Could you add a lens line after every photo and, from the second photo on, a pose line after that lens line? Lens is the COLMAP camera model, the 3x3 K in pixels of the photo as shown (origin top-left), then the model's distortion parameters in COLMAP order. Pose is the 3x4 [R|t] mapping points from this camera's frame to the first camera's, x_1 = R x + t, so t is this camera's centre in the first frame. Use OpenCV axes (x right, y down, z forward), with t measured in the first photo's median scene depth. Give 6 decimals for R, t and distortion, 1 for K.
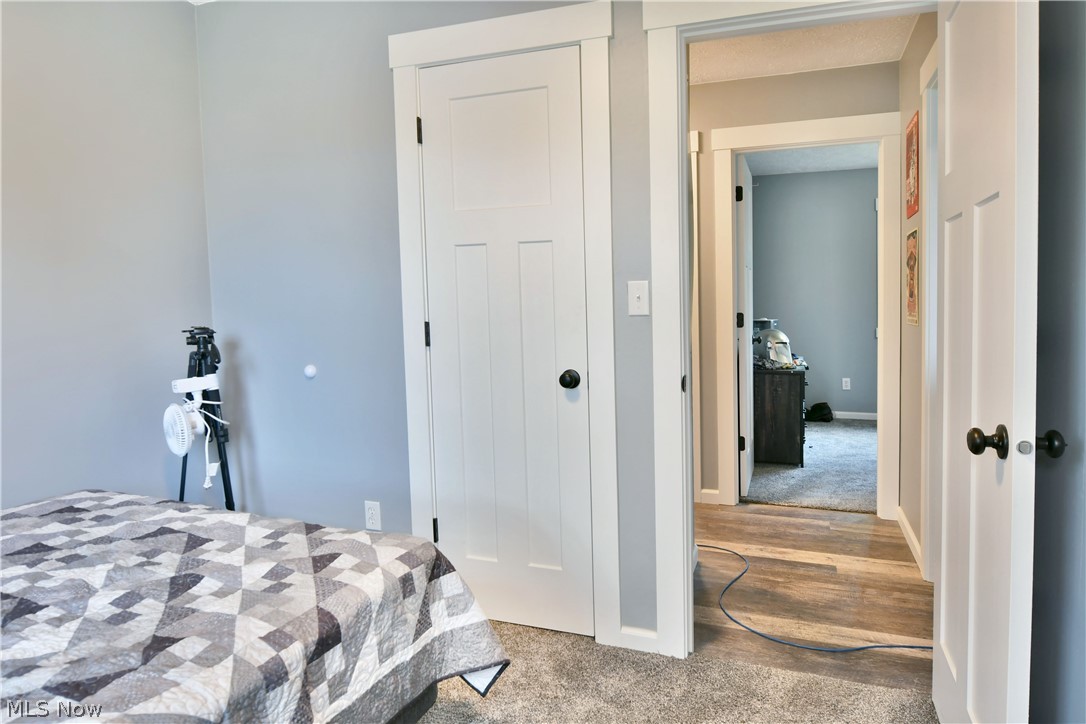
lens RADIAL K [[666.2, 0, 536.9], [0, 666.2, 364.4], [0, 0, 1]] dist [-0.012336, -0.001494]
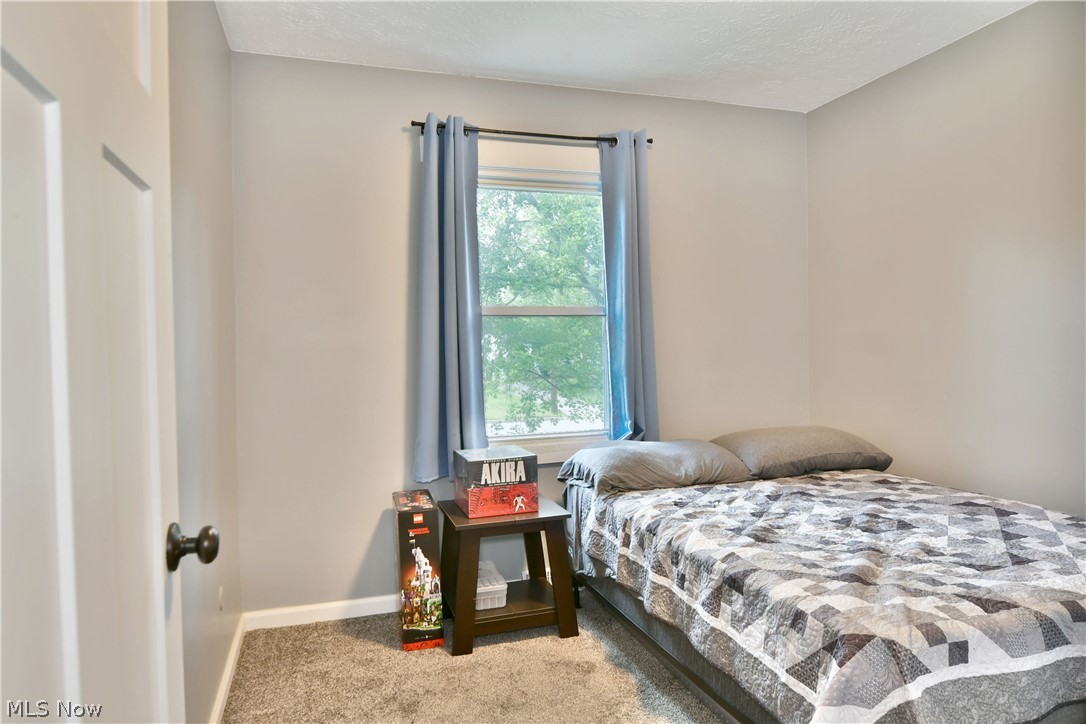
lens RADIAL K [[666.2, 0, 536.9], [0, 666.2, 364.4], [0, 0, 1]] dist [-0.012336, -0.001494]
pose [[-0.776638, 0.048046, -0.628113, 0.796678], [-0.026495, 0.993714, 0.108772, -0.169129], [0.629390, 0.101118, -0.770482, 1.620851]]
